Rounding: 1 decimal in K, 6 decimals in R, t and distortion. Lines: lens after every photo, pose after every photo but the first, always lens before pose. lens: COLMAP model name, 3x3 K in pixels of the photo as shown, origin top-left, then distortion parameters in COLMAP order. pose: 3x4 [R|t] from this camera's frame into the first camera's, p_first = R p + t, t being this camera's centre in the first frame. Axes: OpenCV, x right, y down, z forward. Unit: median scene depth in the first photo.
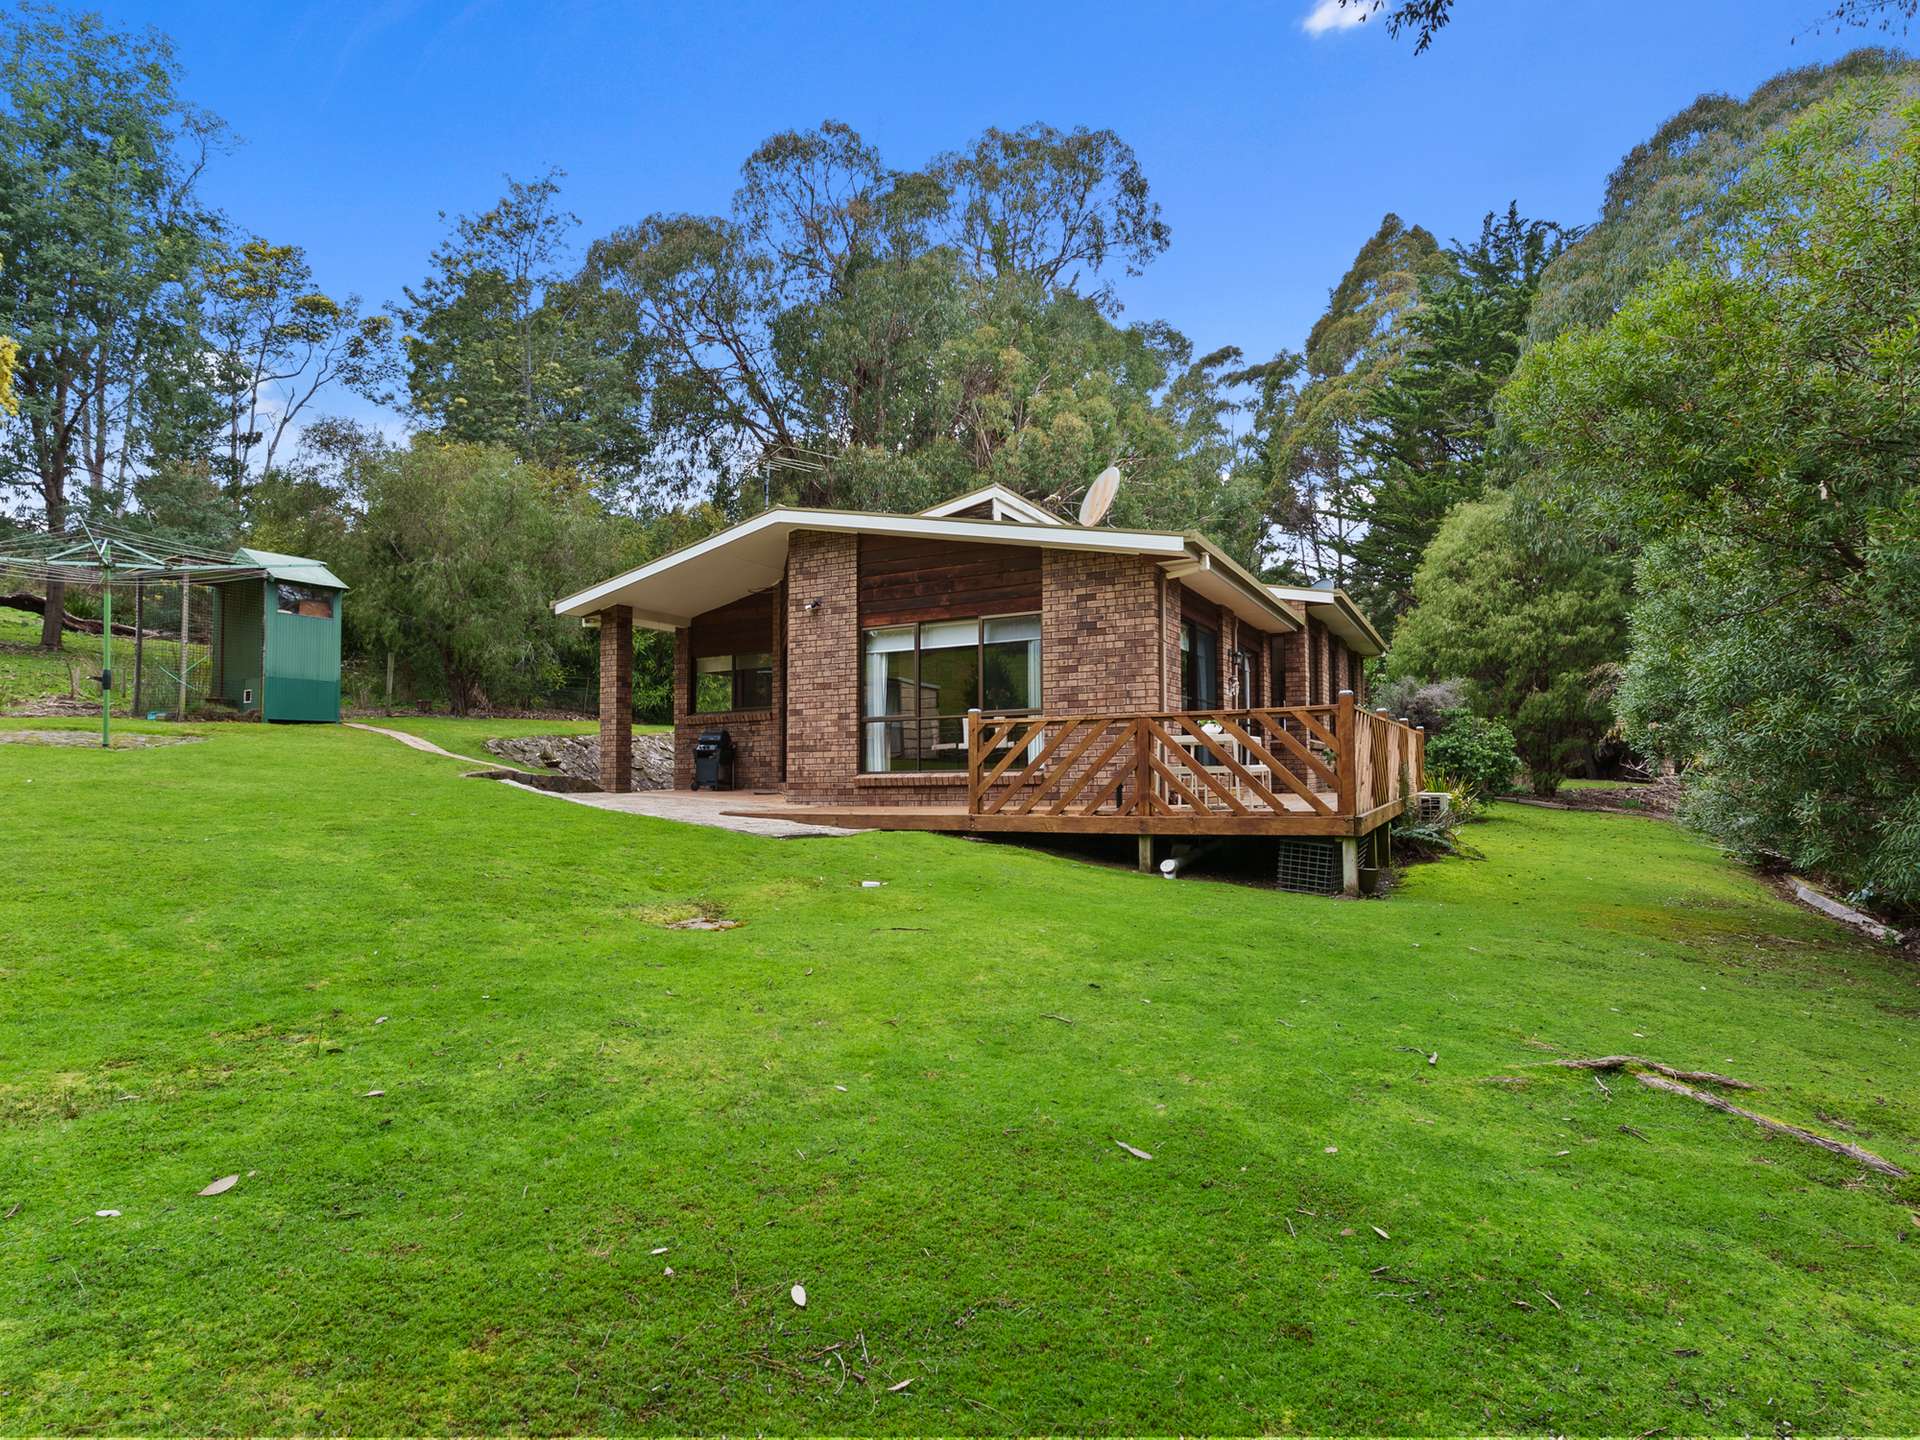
lens RADIAL K [[1056.4, 0, 959.1], [0, 1056.4, 789.9], [0, 0, 1]] dist [0.000111, 0.000337]
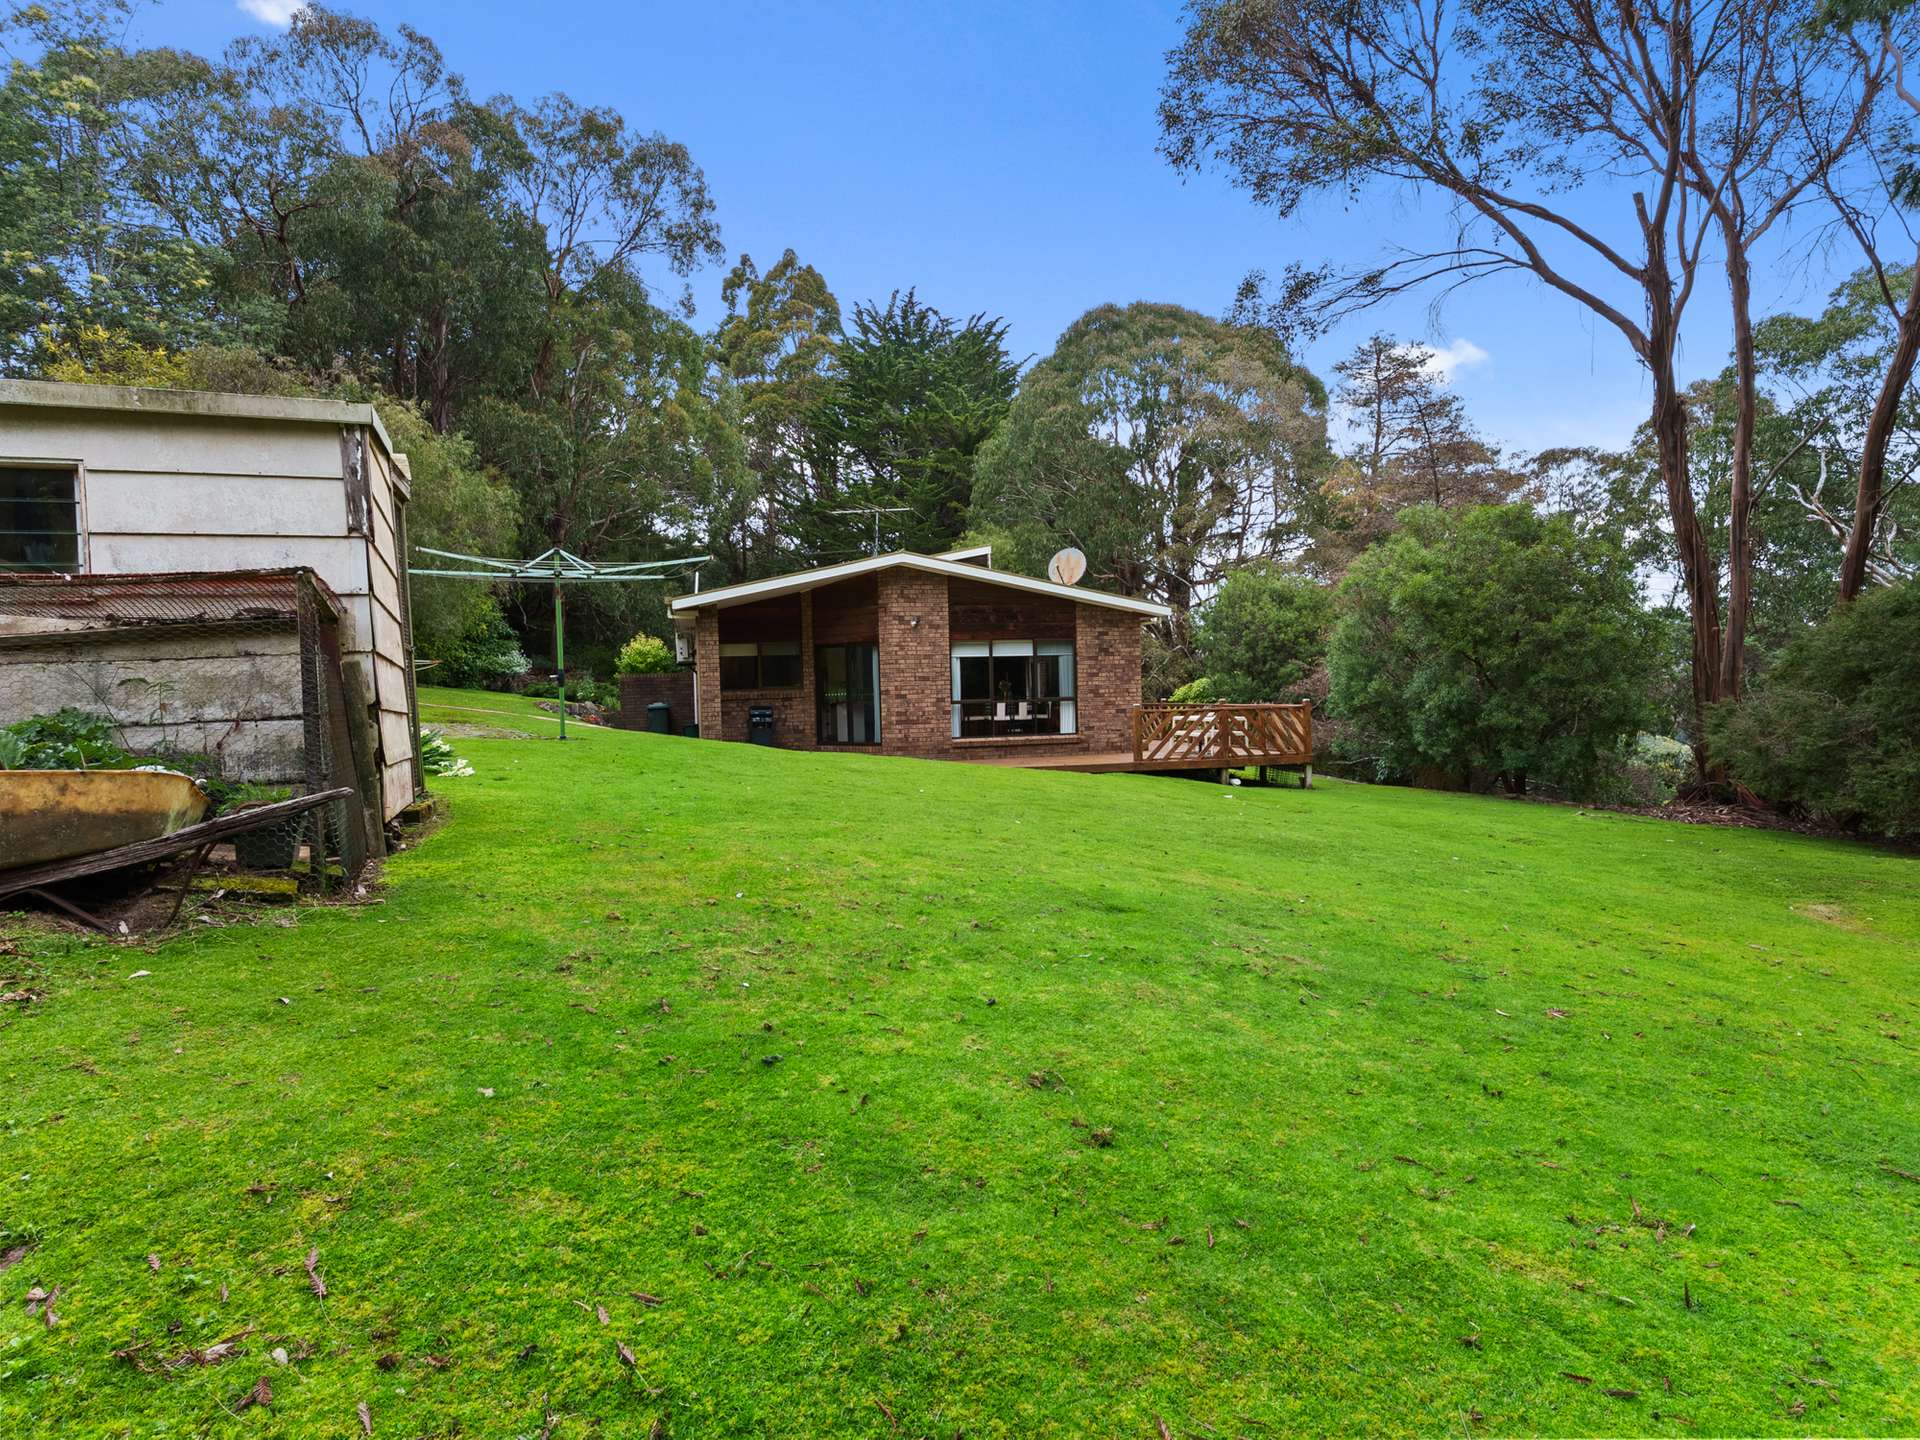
lens RADIAL K [[1056.4, 0, 959.1], [0, 1056.4, 789.9], [0, 0, 1]] dist [0.000111, 0.000337]
pose [[0.717616, -0.067252, 0.693184, -1.114412], [0.020896, 0.996958, 0.075091, -0.054668], [-0.696125, -0.039402, 0.716838, -0.073116]]
